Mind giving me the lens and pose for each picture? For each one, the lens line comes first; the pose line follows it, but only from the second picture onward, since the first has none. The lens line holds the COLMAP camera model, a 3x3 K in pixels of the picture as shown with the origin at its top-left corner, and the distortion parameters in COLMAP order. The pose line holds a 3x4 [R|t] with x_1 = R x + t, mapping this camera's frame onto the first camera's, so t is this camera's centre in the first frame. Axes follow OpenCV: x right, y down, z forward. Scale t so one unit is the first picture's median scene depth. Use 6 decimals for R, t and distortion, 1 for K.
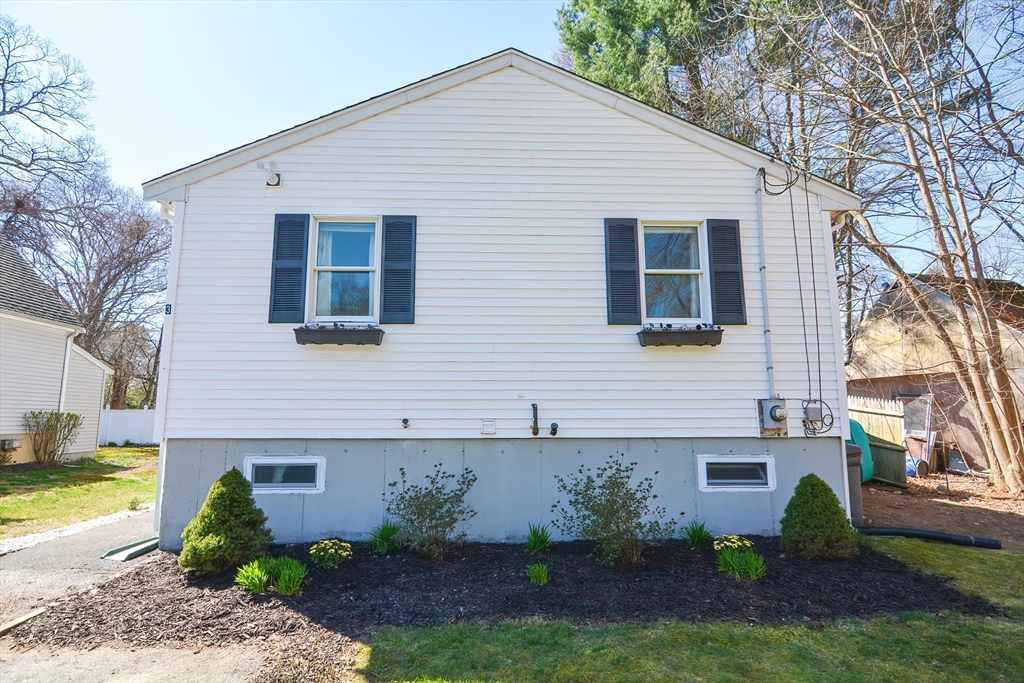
lens RADIAL K [[495.1, 0, 512.0], [0, 495.1, 341.5], [0, 0, 1]] dist [-0.018270, -0.000879]
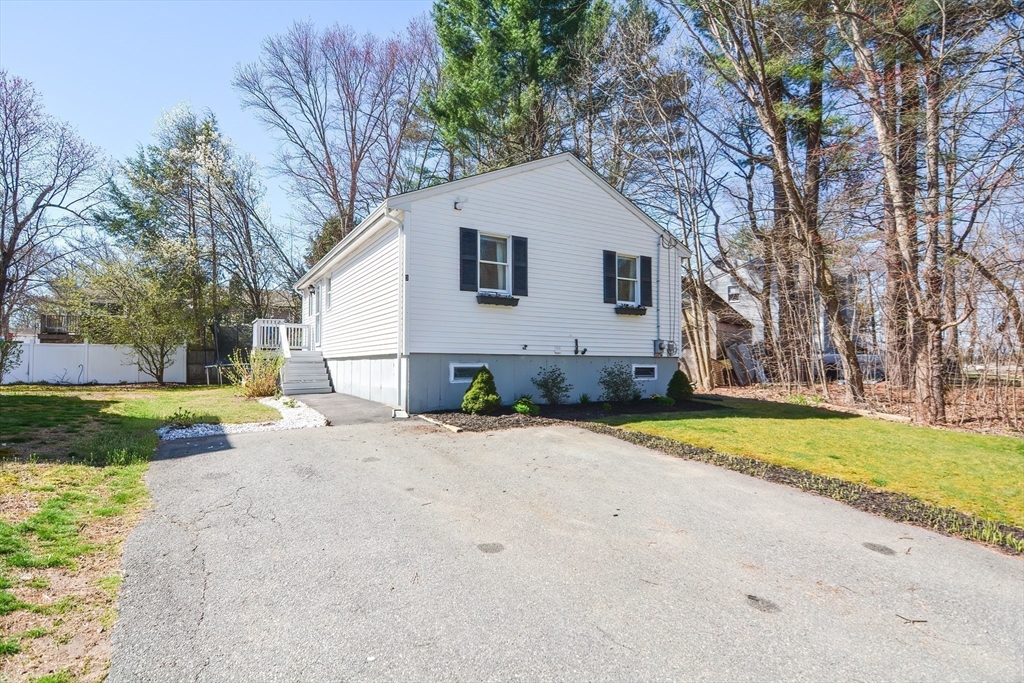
lens RADIAL K [[476.0, 0, 519.1], [0, 476.0, 341.9], [0, 0, 1]] dist [-0.046262, -0.000097]
pose [[0.879331, 0.025409, 0.475533, -1.069907], [-0.077706, 0.992847, 0.090641, -0.023563], [-0.469829, -0.116655, 0.875016, -0.608698]]
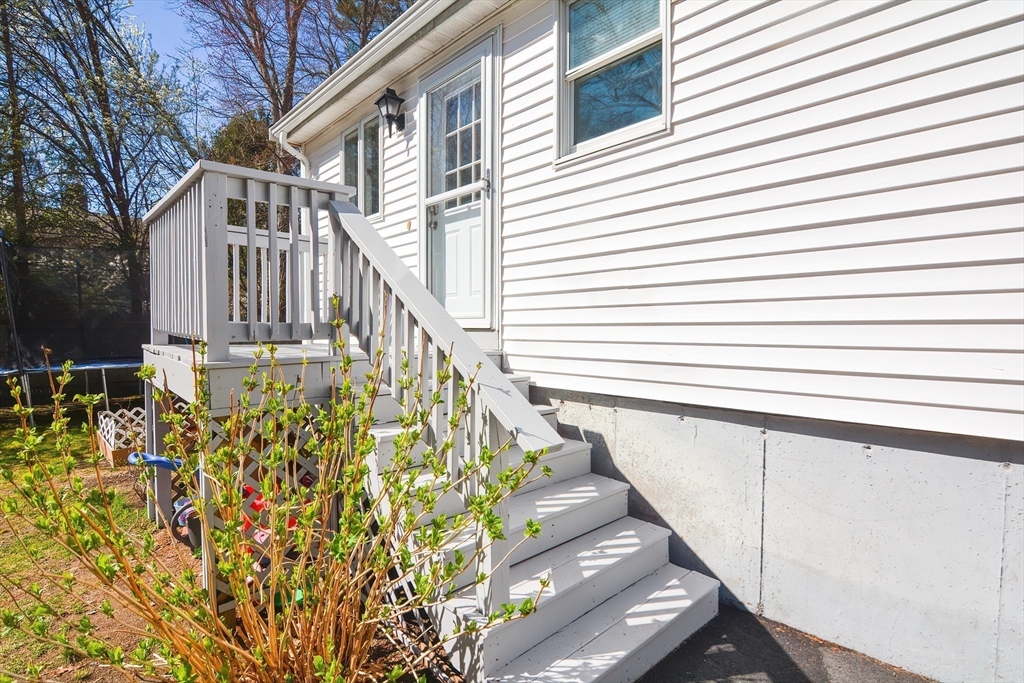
lens RADIAL K [[488.9, 0, 509.2], [0, 488.9, 334.7], [0, 0, 1]] dist [-0.000021, -0.000270]
pose [[0.783818, -0.001543, 0.620989, -1.163362], [-0.103785, 0.985607, 0.133447, 0.258521], [-0.612257, -0.169048, 0.772376, 1.831369]]
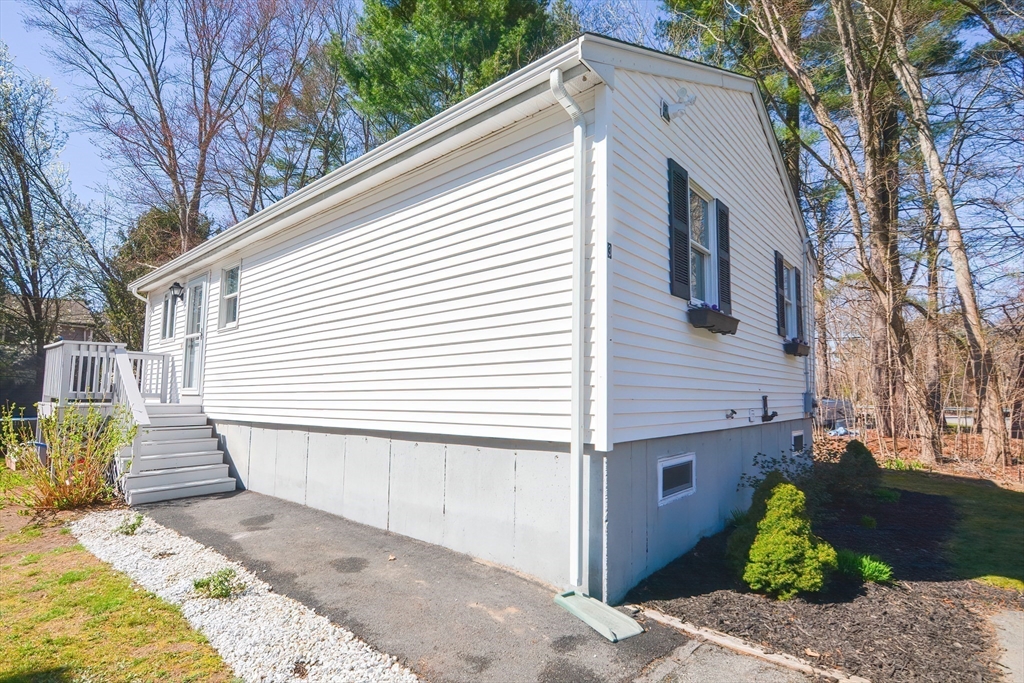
lens RADIAL K [[496.0, 0, 525.4], [0, 496.0, 343.5], [0, 0, 1]] dist [-0.019300, -0.000399]
pose [[0.696383, 0.083033, 0.712851, -1.175450], [-0.114337, 0.993434, -0.004020, 0.069053], [-0.708504, -0.078706, 0.701304, 0.559144]]
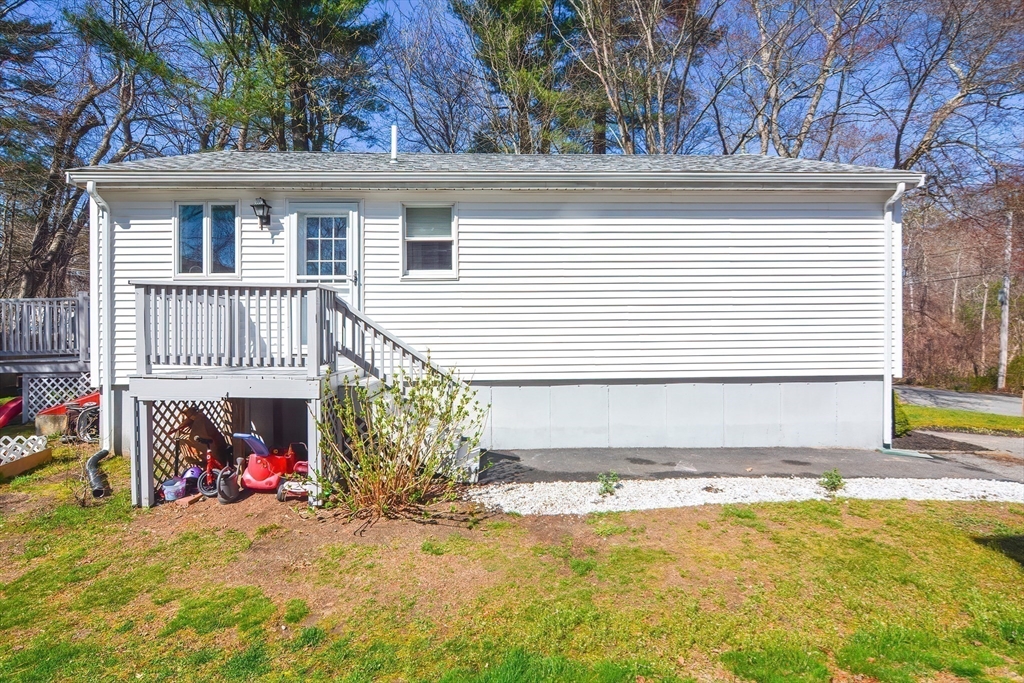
lens RADIAL K [[463.5, 0, 522.2], [0, 463.5, 343.9], [0, 0, 1]] dist [-0.015543, -0.000541]
pose [[0.039599, 0.005316, 0.999201, -1.919347], [-0.147968, 0.988992, 0.000603, 0.250021], [-0.988199, -0.147874, 0.039950, 1.900216]]
